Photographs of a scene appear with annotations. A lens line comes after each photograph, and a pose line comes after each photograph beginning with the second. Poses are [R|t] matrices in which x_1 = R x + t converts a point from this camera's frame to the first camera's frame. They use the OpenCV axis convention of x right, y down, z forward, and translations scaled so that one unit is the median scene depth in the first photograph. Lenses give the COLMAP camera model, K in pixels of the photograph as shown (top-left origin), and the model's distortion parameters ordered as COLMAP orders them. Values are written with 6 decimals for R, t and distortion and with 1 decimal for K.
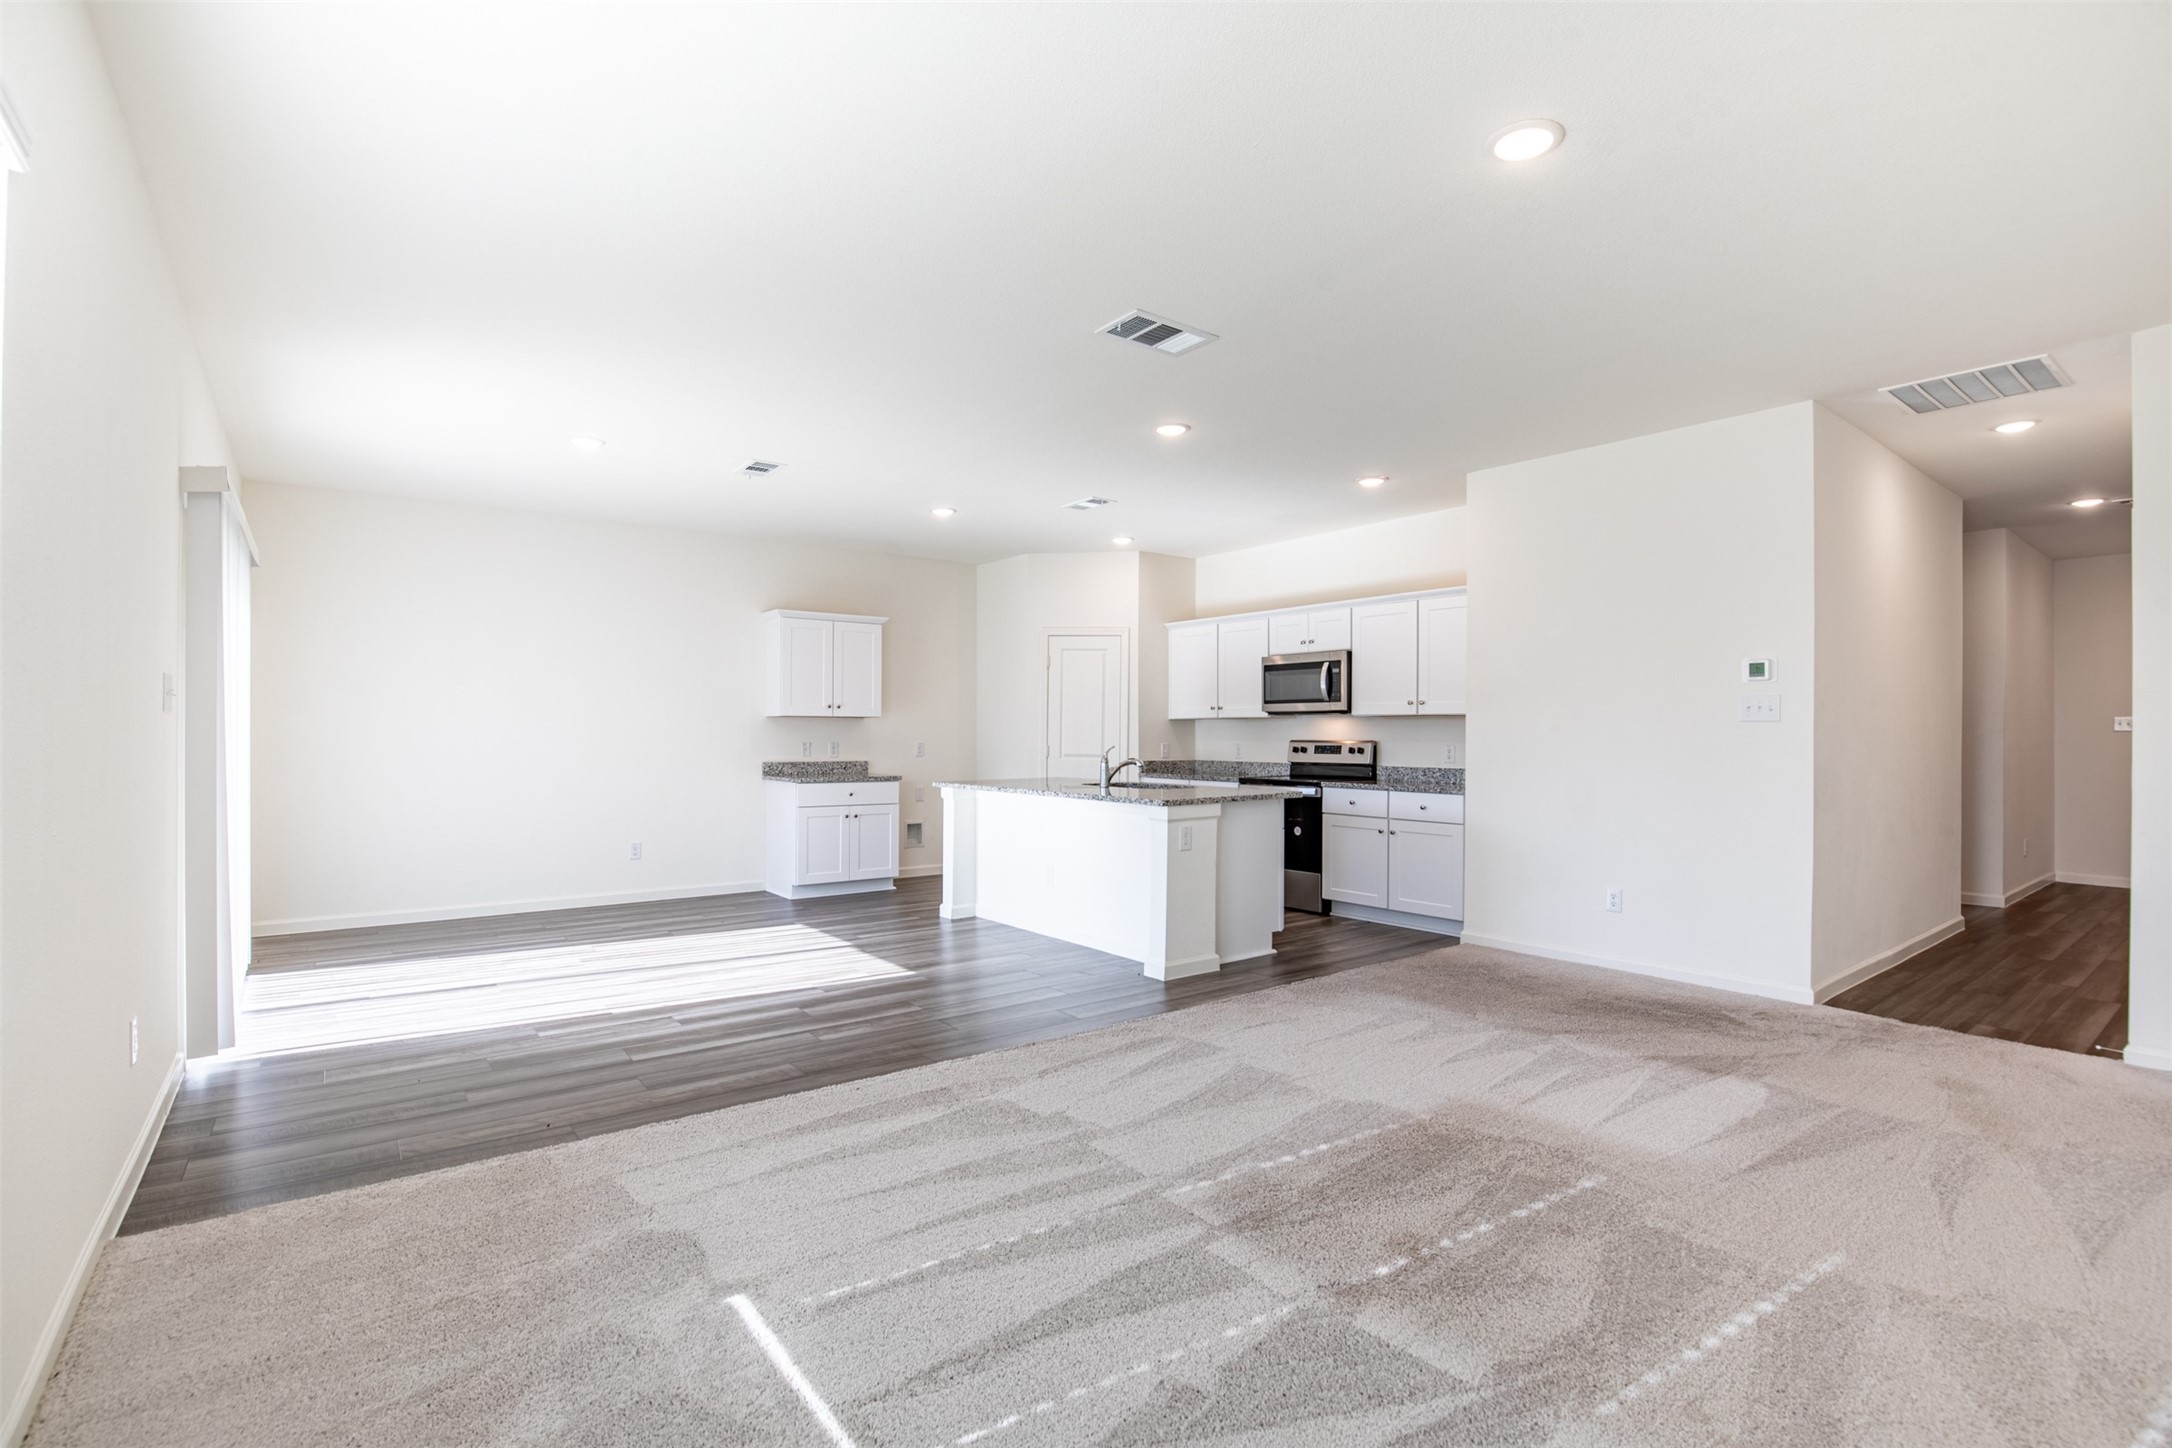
lens RADIAL K [[999.5, 0, 1084.8], [0, 999.5, 734.6], [0, 0, 1]] dist [-0.030087, 0.000704]
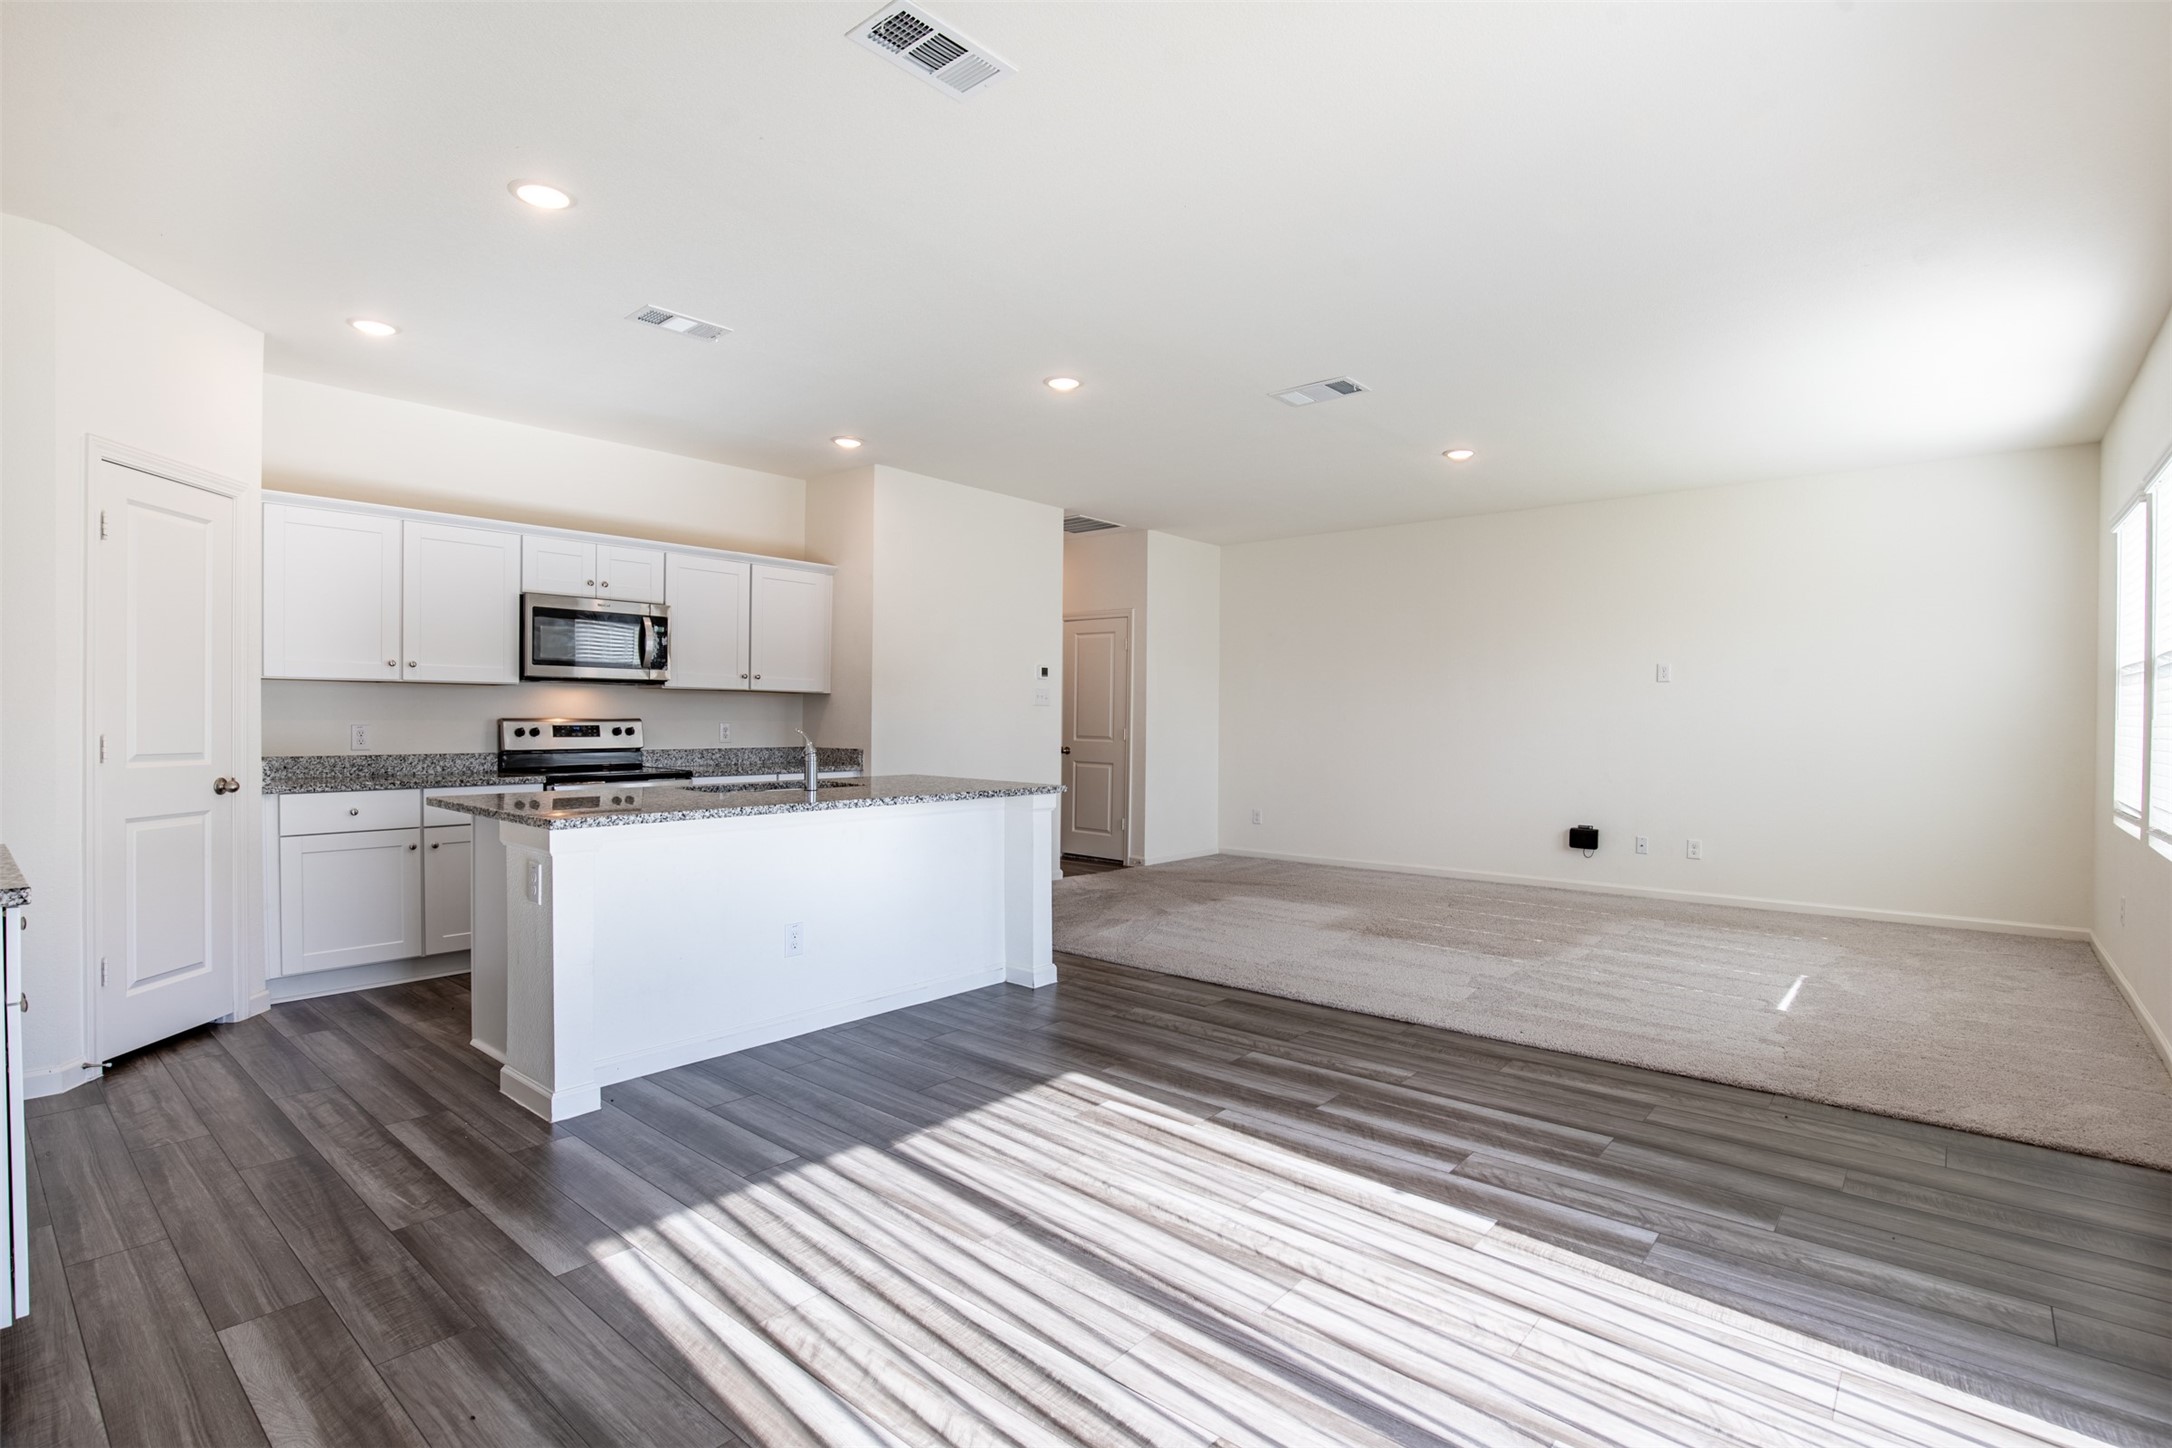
lens RADIAL K [[1037.0, 0, 1085.6], [0, 1037.0, 736.7], [0, 0, 1]] dist [-0.032089, 0.001104]
pose [[-0.202589, -0.022943, 0.978995, -0.613892], [-0.008016, 0.999731, 0.021770, -0.000217], [-0.979231, -0.003437, -0.202718, 0.837434]]
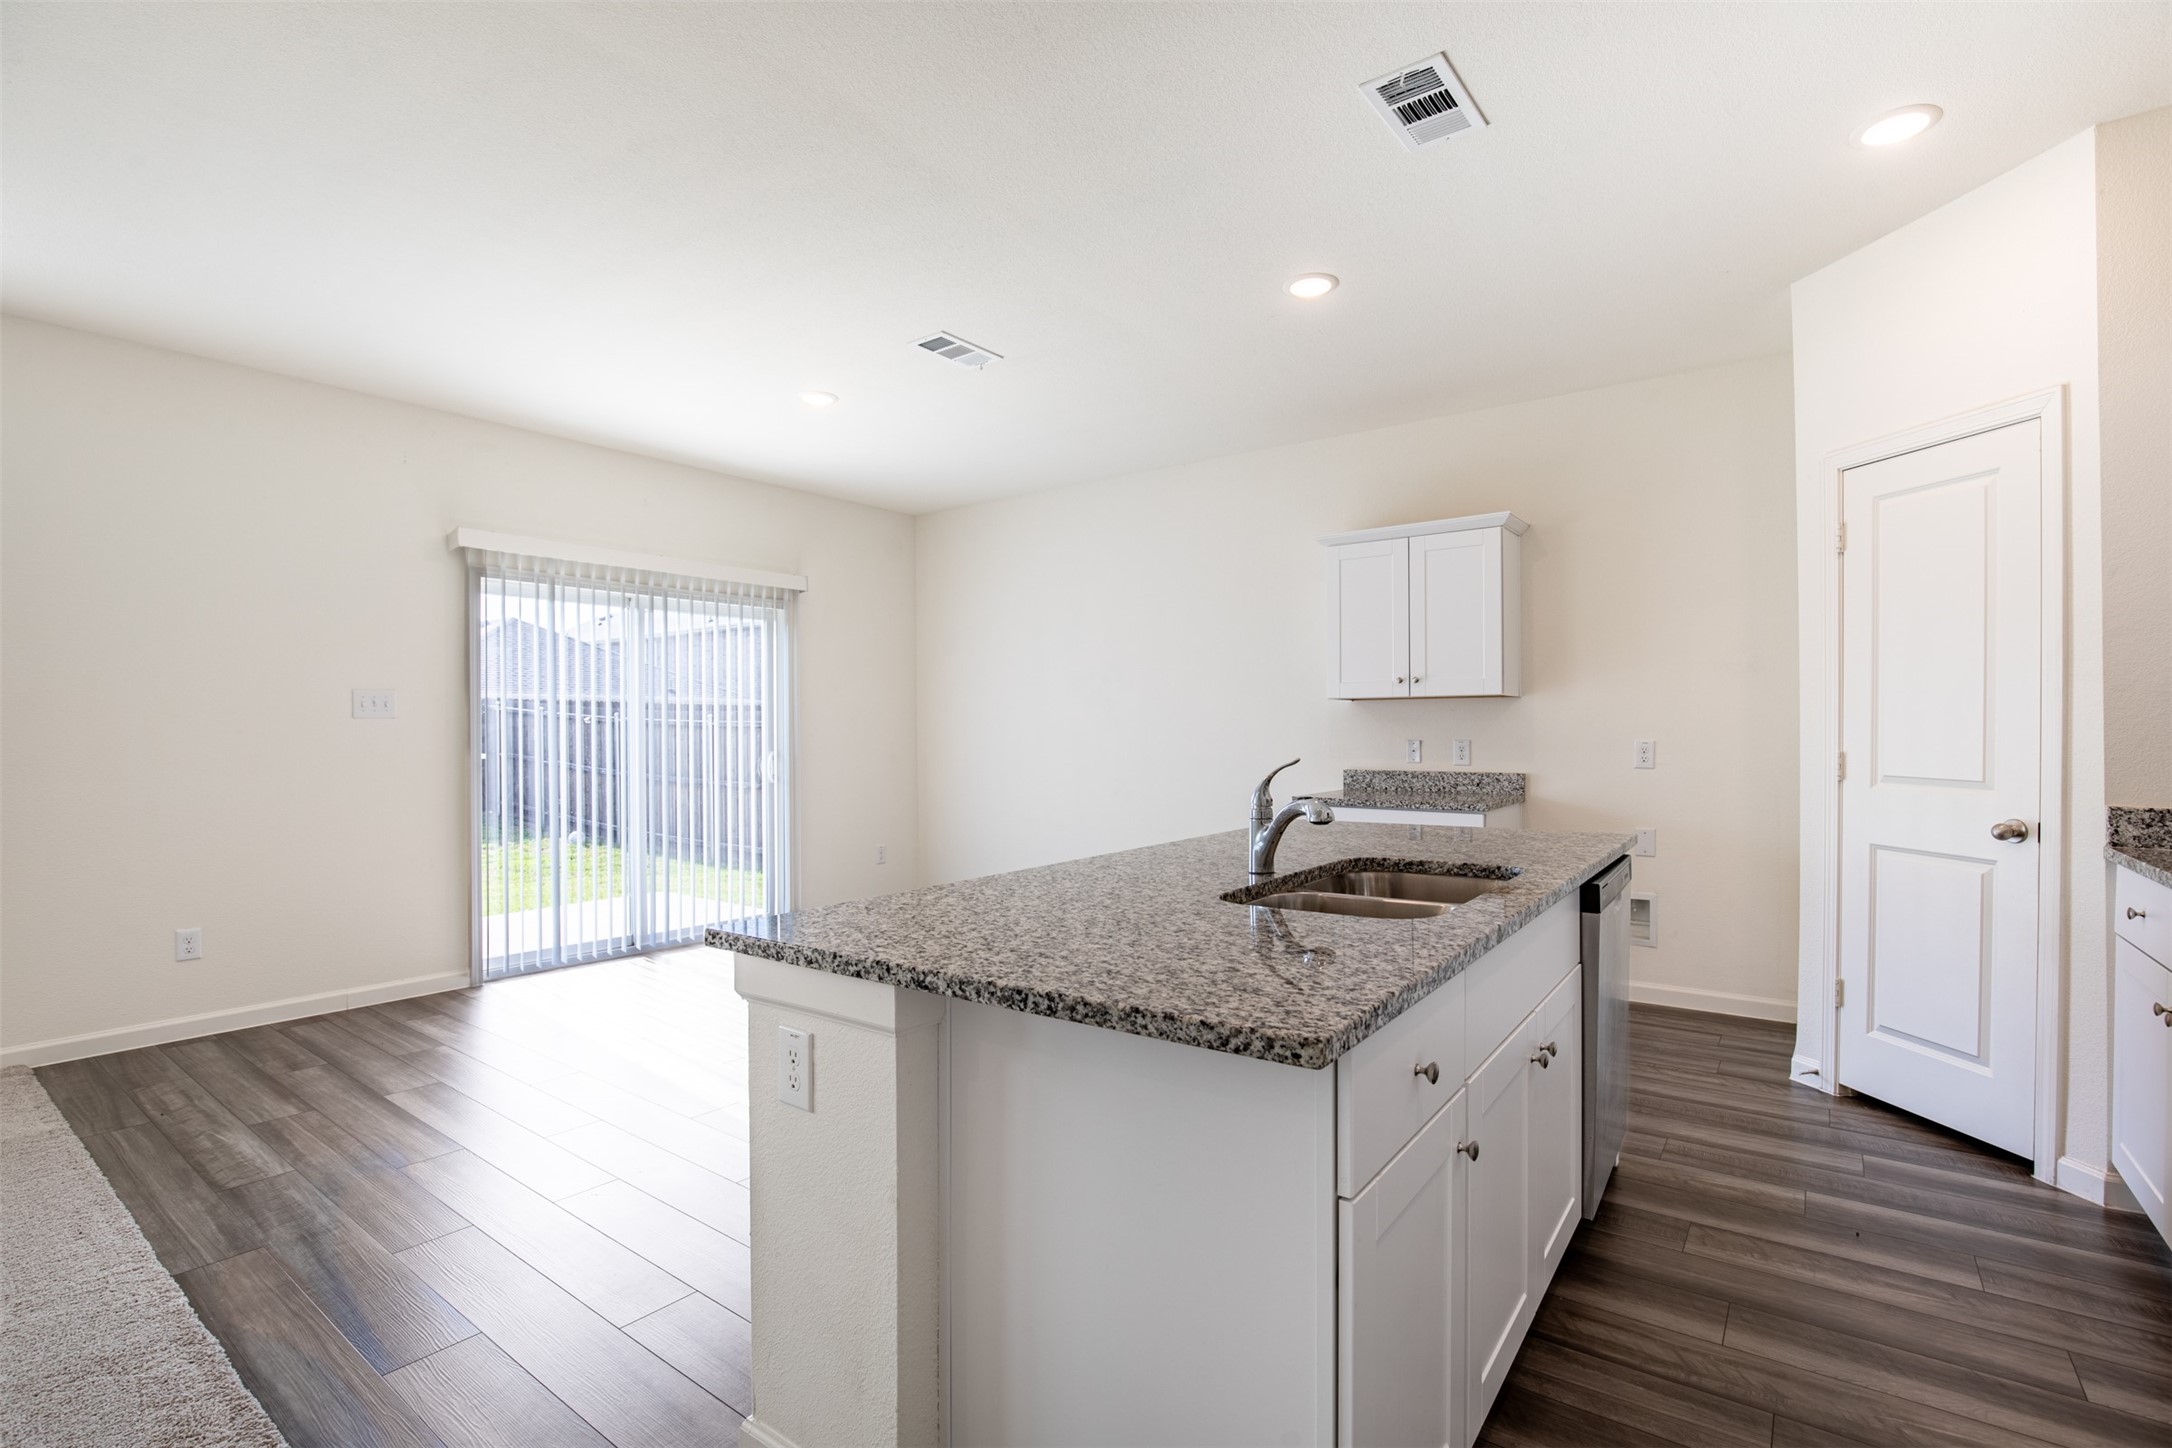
lens RADIAL K [[999.5, 0, 1084.8], [0, 999.5, 734.6], [0, 0, 1]] dist [-0.030087, 0.000704]
pose [[0.267873, 0.001293, -0.963453, 0.305285], [0.006993, 0.999970, 0.003286, 0.001147], [0.963429, -0.007618, 0.267856, 0.734762]]
